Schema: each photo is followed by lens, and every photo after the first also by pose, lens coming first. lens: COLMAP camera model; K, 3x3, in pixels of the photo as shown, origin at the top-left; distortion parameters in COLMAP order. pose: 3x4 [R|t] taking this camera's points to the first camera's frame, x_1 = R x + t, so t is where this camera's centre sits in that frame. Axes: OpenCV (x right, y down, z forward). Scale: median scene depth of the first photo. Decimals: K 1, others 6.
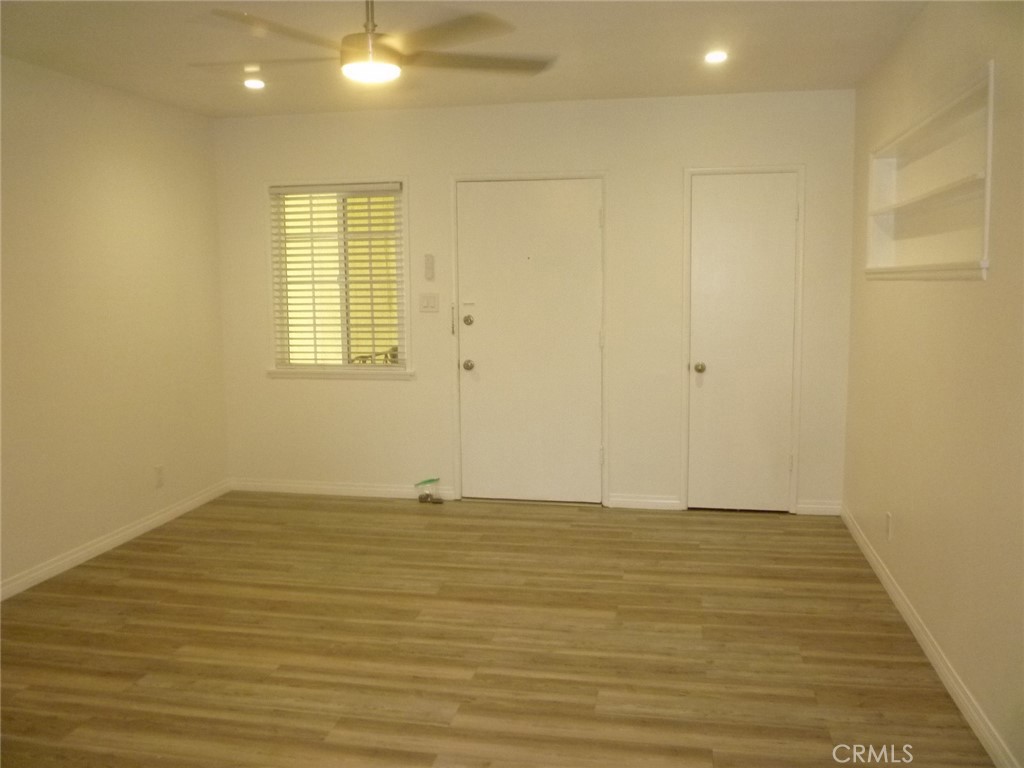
lens RADIAL K [[892.5, 0, 511.6], [0, 892.5, 376.1], [0, 0, 1]] dist [-0.040877, 0.023507]
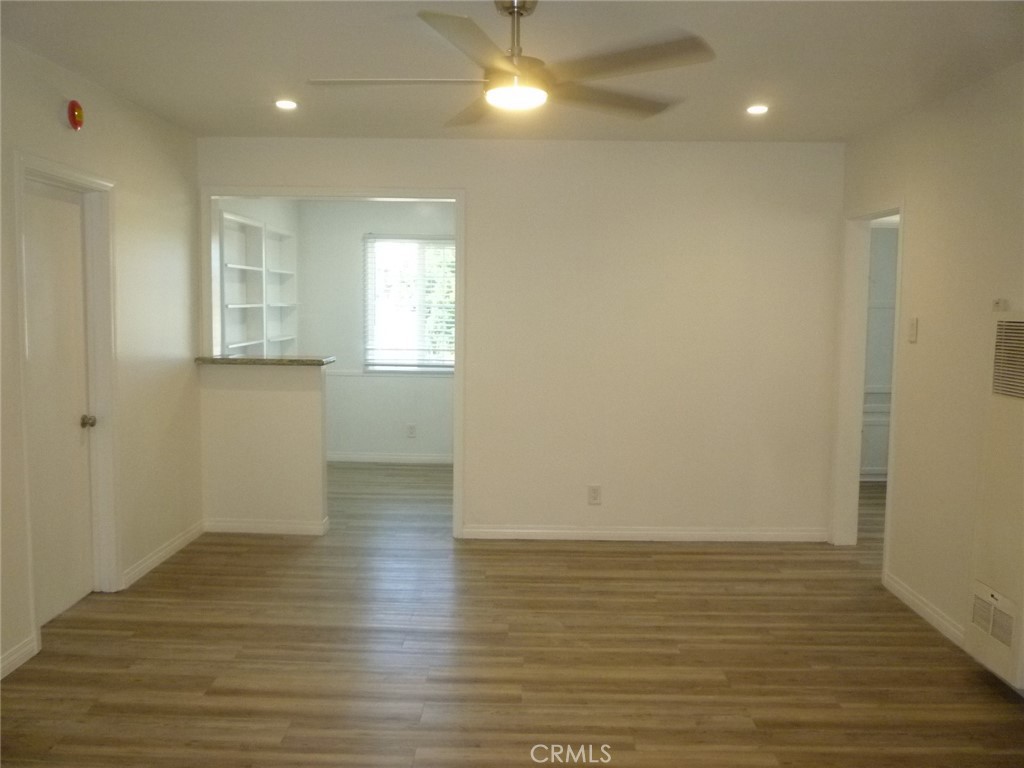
lens RADIAL K [[892.5, 0, 505.3], [0, 892.5, 382.7], [0, 0, 1]] dist [-0.040877, 0.023507]
pose [[-0.983891, 0.010174, -0.178479, 0.019285], [-0.025170, 0.980550, 0.194647, -0.169414], [0.176988, 0.196004, -0.964499, 1.455637]]
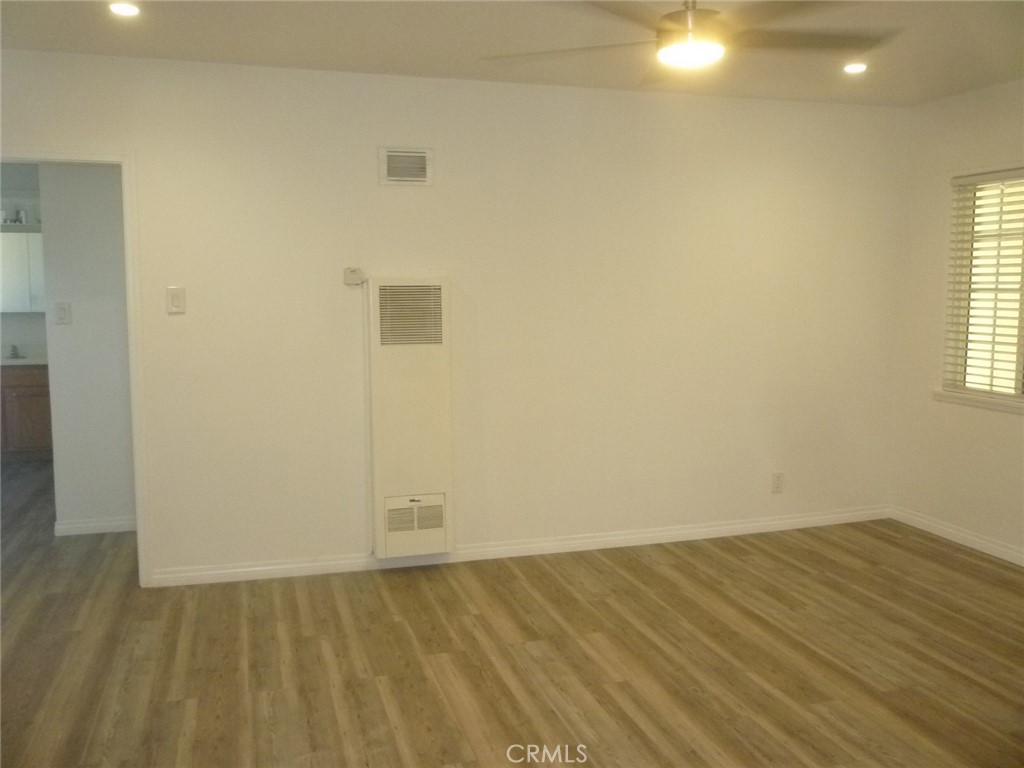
lens RADIAL K [[892.5, 0, 511.1], [0, 892.5, 393.1], [0, 0, 1]] dist [-0.040877, 0.023507]
pose [[0.472525, 0.115527, -0.873712, 0.415488], [-0.099166, 0.992045, 0.077543, -0.045017], [0.875720, 0.050001, 0.480223, 0.330840]]
